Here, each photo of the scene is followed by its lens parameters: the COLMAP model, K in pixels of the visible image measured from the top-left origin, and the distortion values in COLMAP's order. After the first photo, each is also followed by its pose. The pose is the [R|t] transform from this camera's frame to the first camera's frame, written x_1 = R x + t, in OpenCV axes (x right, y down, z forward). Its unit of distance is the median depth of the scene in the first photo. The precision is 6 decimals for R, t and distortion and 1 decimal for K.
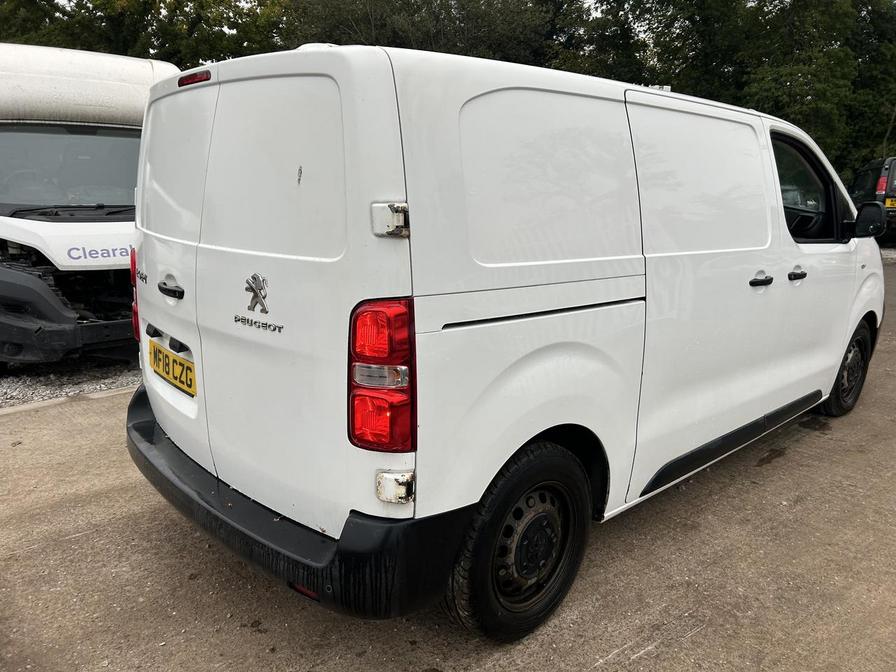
lens RADIAL K [[677.0, 0, 453.4], [0, 677.0, 338.7], [0, 0, 1]] dist [0.041220, -0.033909]
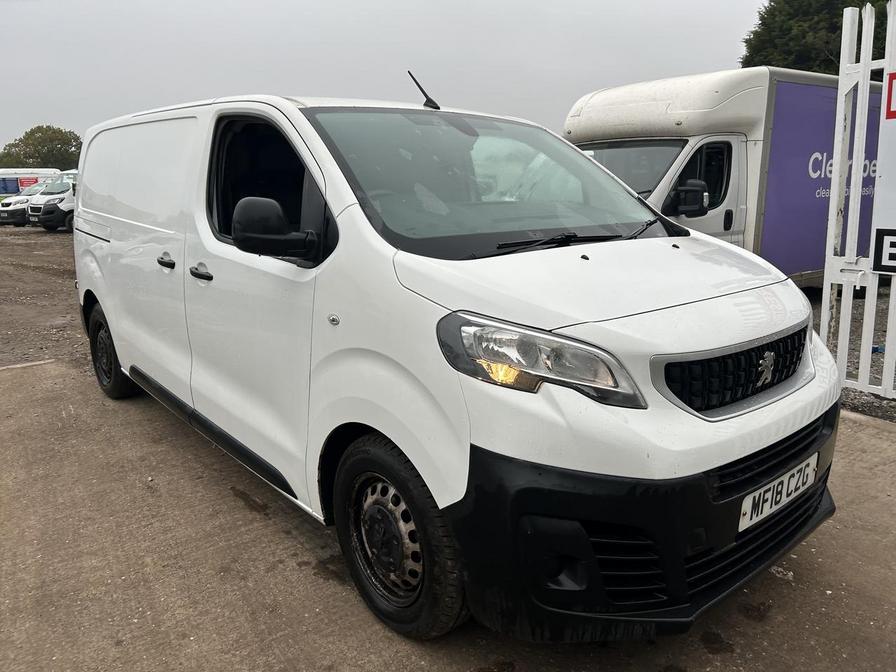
lens RADIAL K [[677.0, 0, 447.7], [0, 677.0, 337.4], [0, 0, 1]] dist [0.041220, -0.033909]
pose [[-0.061579, 0.210133, -0.975732, 1.510489], [-0.233001, 0.947550, 0.218769, -0.311942], [0.970525, 0.240818, -0.009388, 1.484913]]
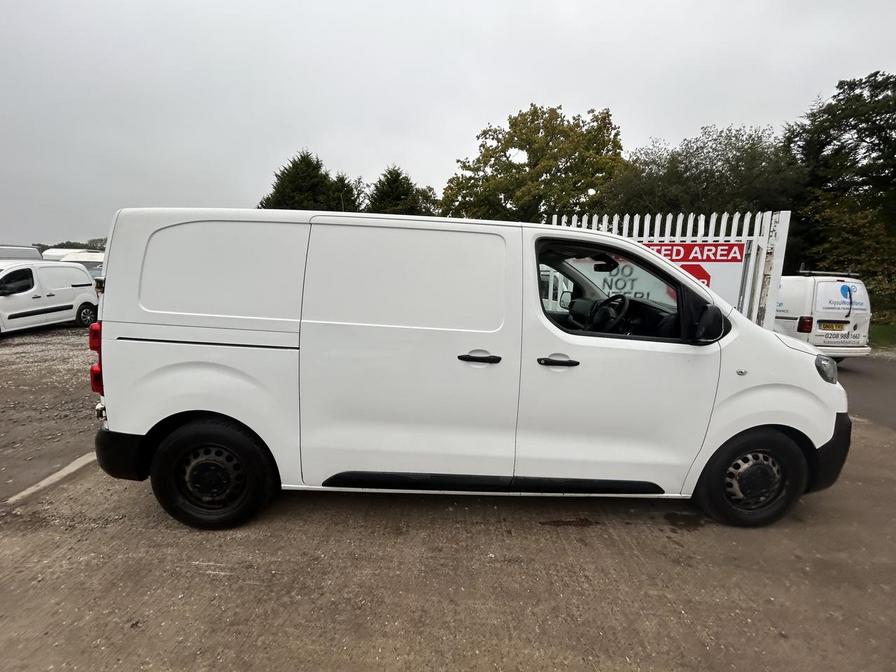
lens RADIAL K [[362.8, 0, 448.4], [0, 362.8, 335.5], [0, 0, 1]] dist [-0.000888, -0.000082]
pose [[0.747441, 0.109748, -0.655200, 0.837058], [-0.172618, 0.984468, -0.032019, -0.094436], [0.641510, 0.137031, 0.754776, 0.474783]]
